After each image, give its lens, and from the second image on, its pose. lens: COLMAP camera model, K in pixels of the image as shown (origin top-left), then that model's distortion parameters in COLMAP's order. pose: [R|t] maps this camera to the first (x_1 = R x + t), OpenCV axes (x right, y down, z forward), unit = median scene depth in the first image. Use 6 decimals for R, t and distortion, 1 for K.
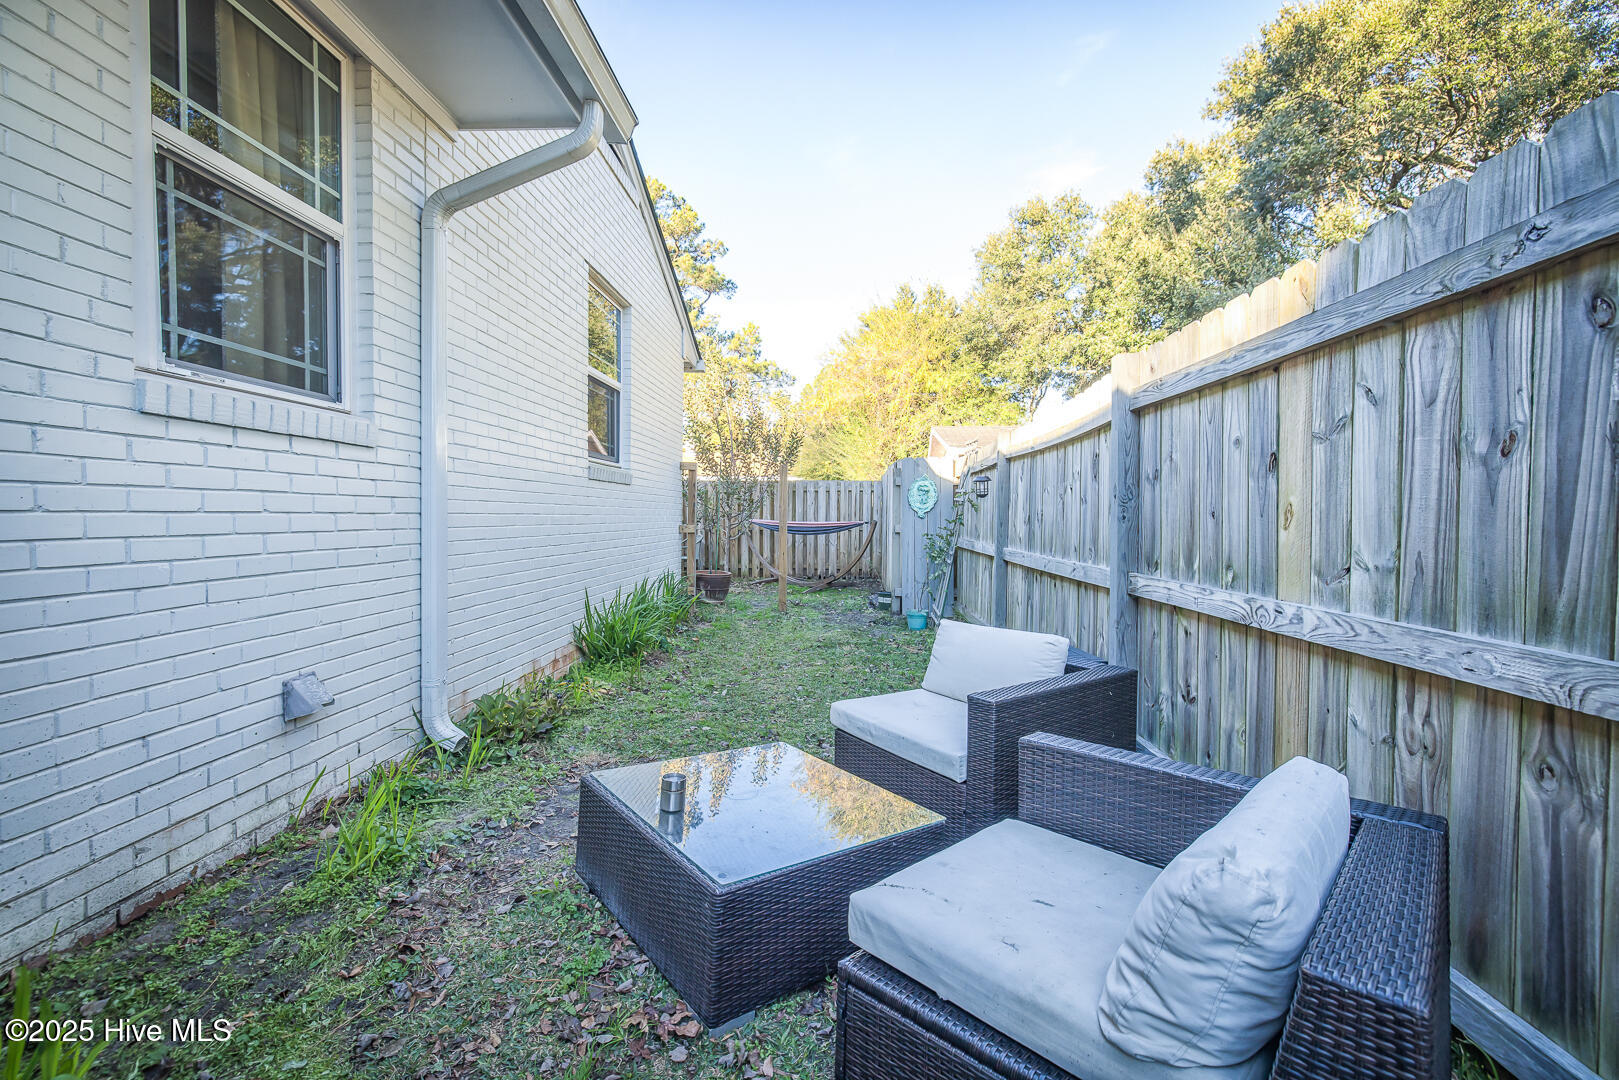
lens RADIAL K [[684.4, 0, 797.3], [0, 684.4, 536.0], [0, 0, 1]] dist [-0.001696, 0.000578]
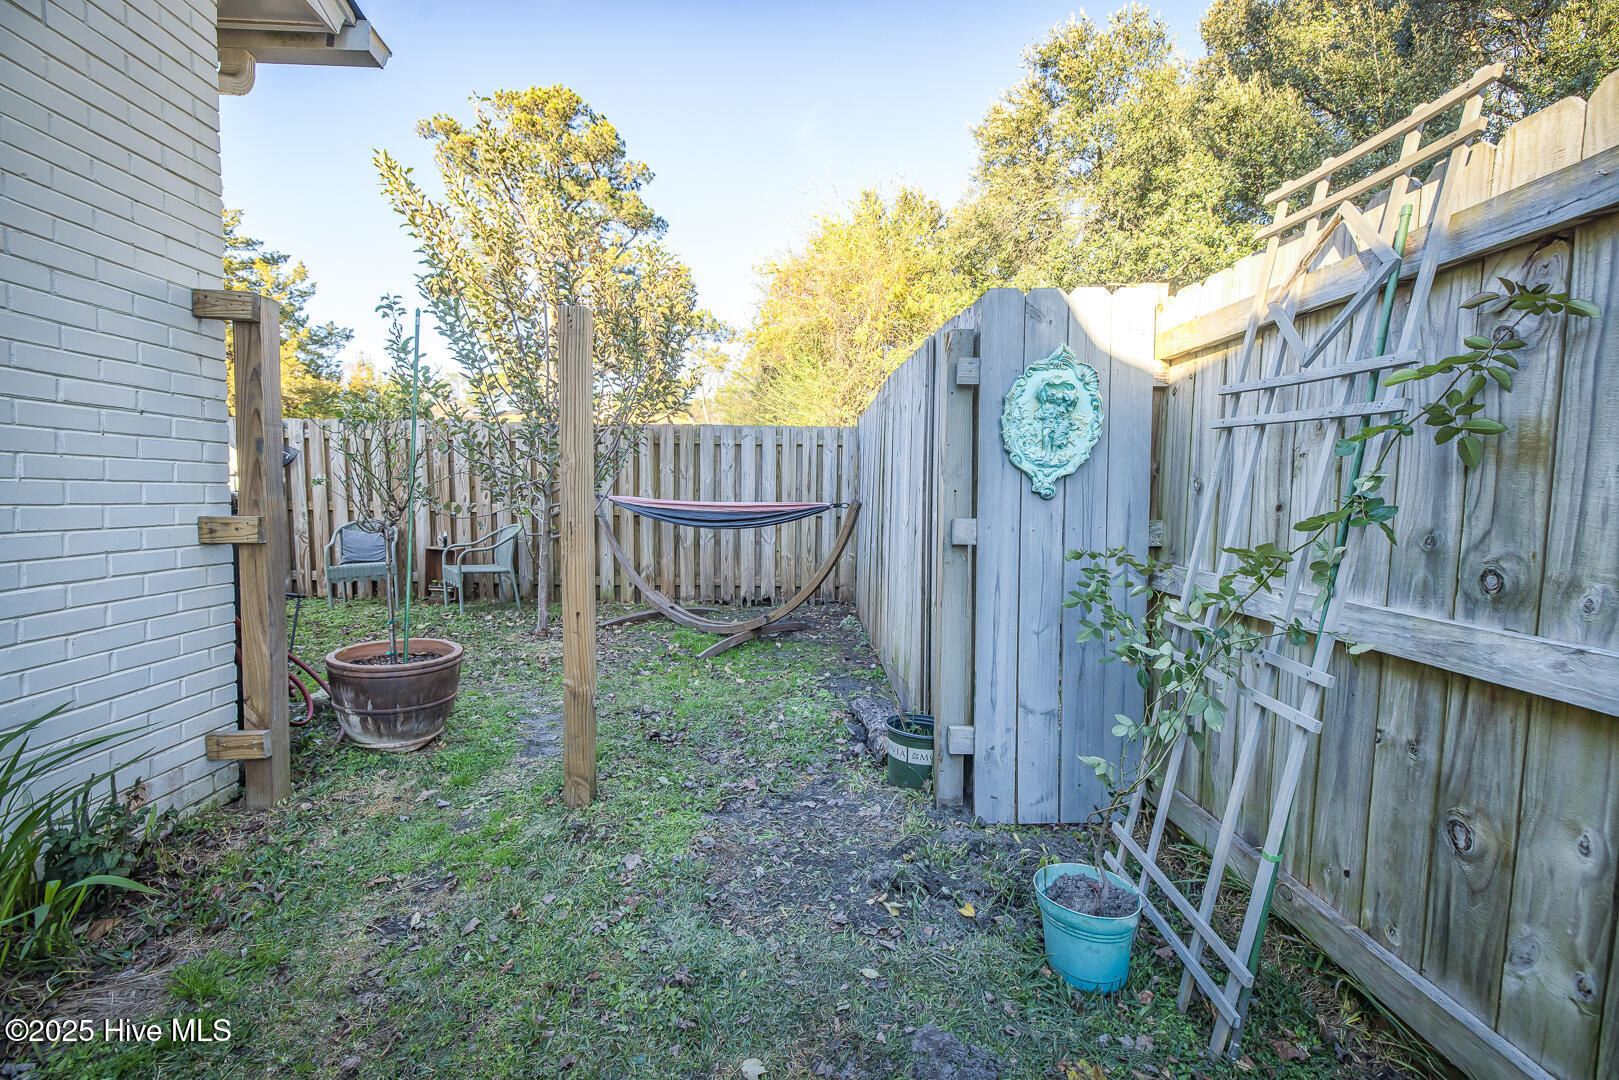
lens RADIAL K [[684.4, 0, 812.8], [0, 684.4, 541.1], [0, 0, 1]] dist [-0.001696, 0.000578]
pose [[0.995075, -0.002933, 0.099081, 0.027048], [-0.001425, 0.999036, 0.043884, -0.010498], [-0.099114, -0.043809, 0.994111, 0.366960]]
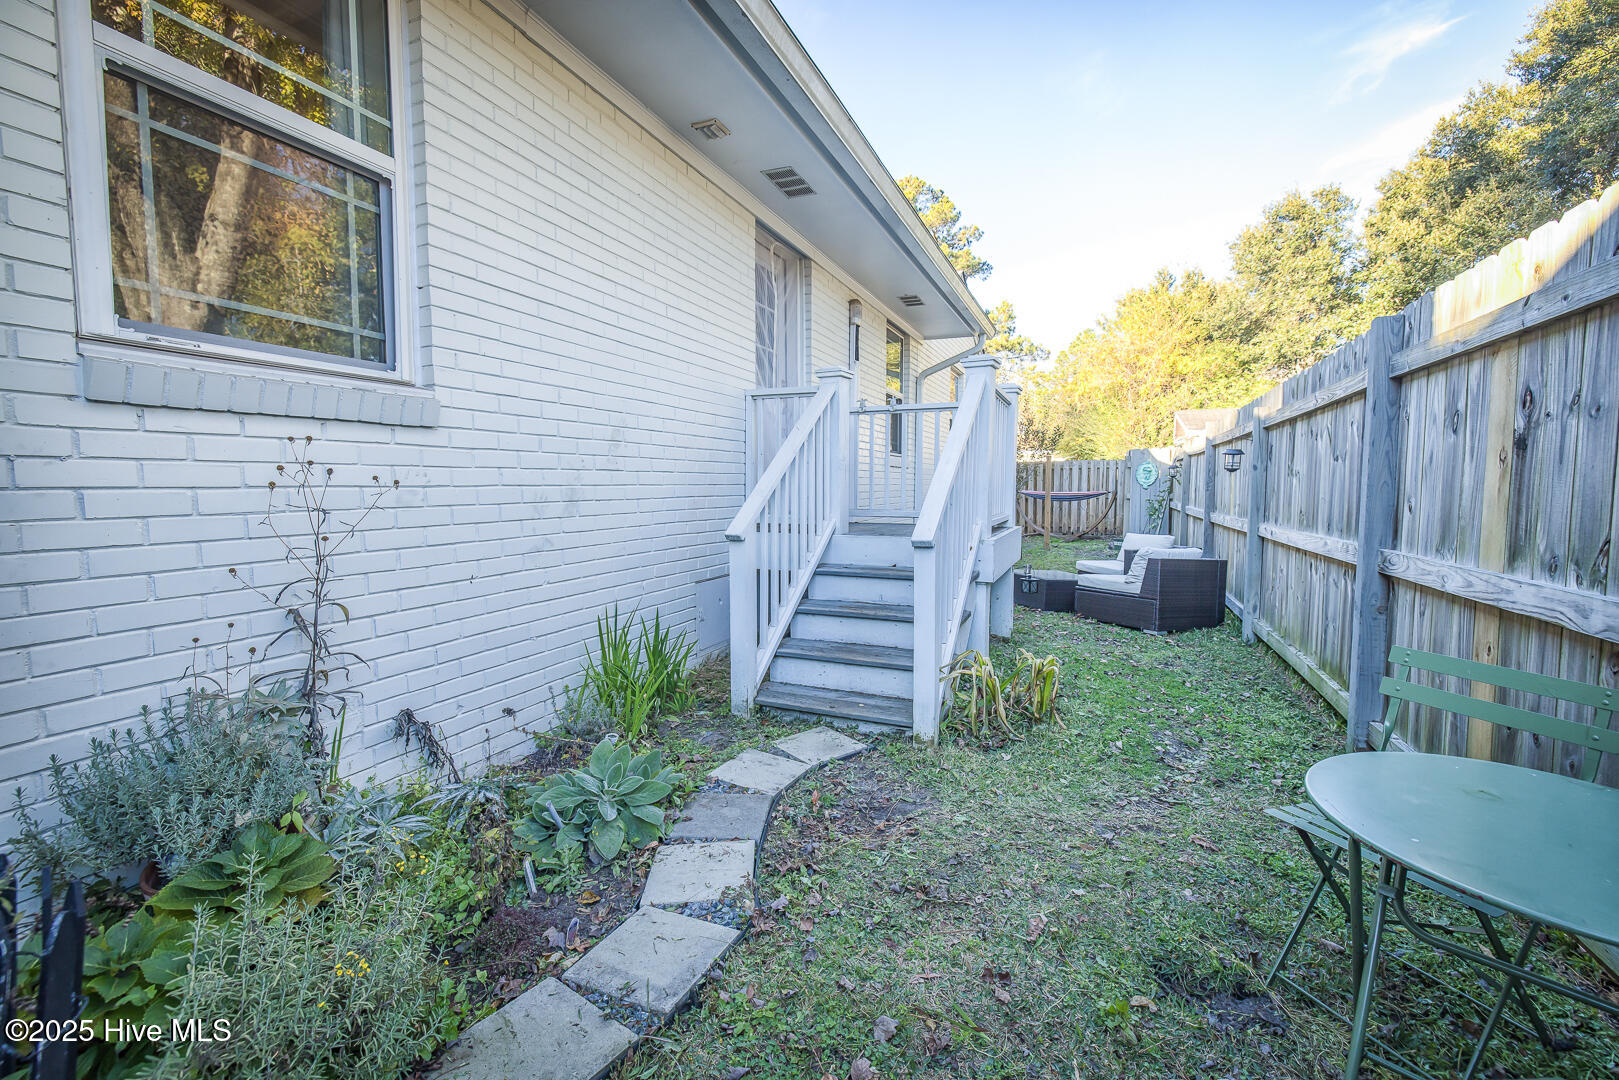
lens RADIAL K [[684.4, 0, 795.0], [0, 684.4, 538.4], [0, 0, 1]] dist [-0.001696, 0.000578]
pose [[0.938707, 0.016219, -0.344333, -0.012659], [-0.000401, 0.998943, 0.045960, 0.007341], [0.344715, -0.043005, 0.937722, -0.359955]]
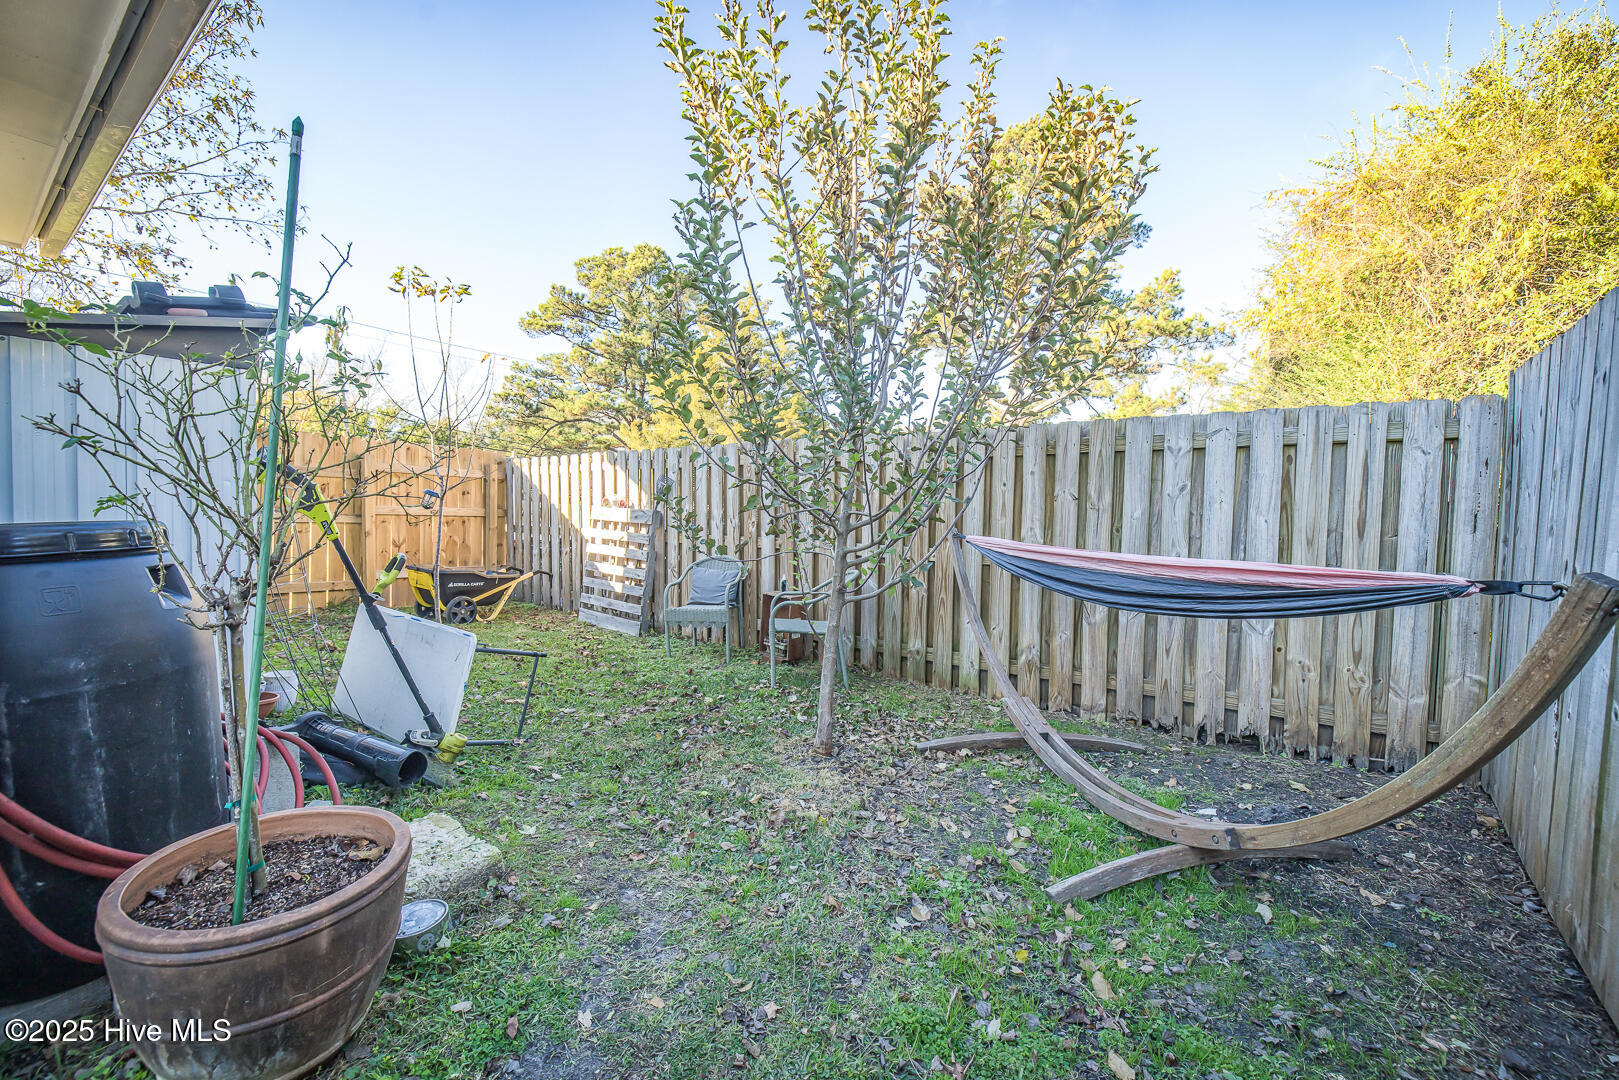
lens RADIAL K [[684.4, 0, 798.2], [0, 684.4, 541.6], [0, 0, 1]] dist [-0.001696, 0.000578]
pose [[0.837294, 0.032118, -0.545809, 0.037505], [-0.034608, 0.999385, 0.005717, -0.016568], [0.545657, 0.014103, 0.837890, 0.531761]]
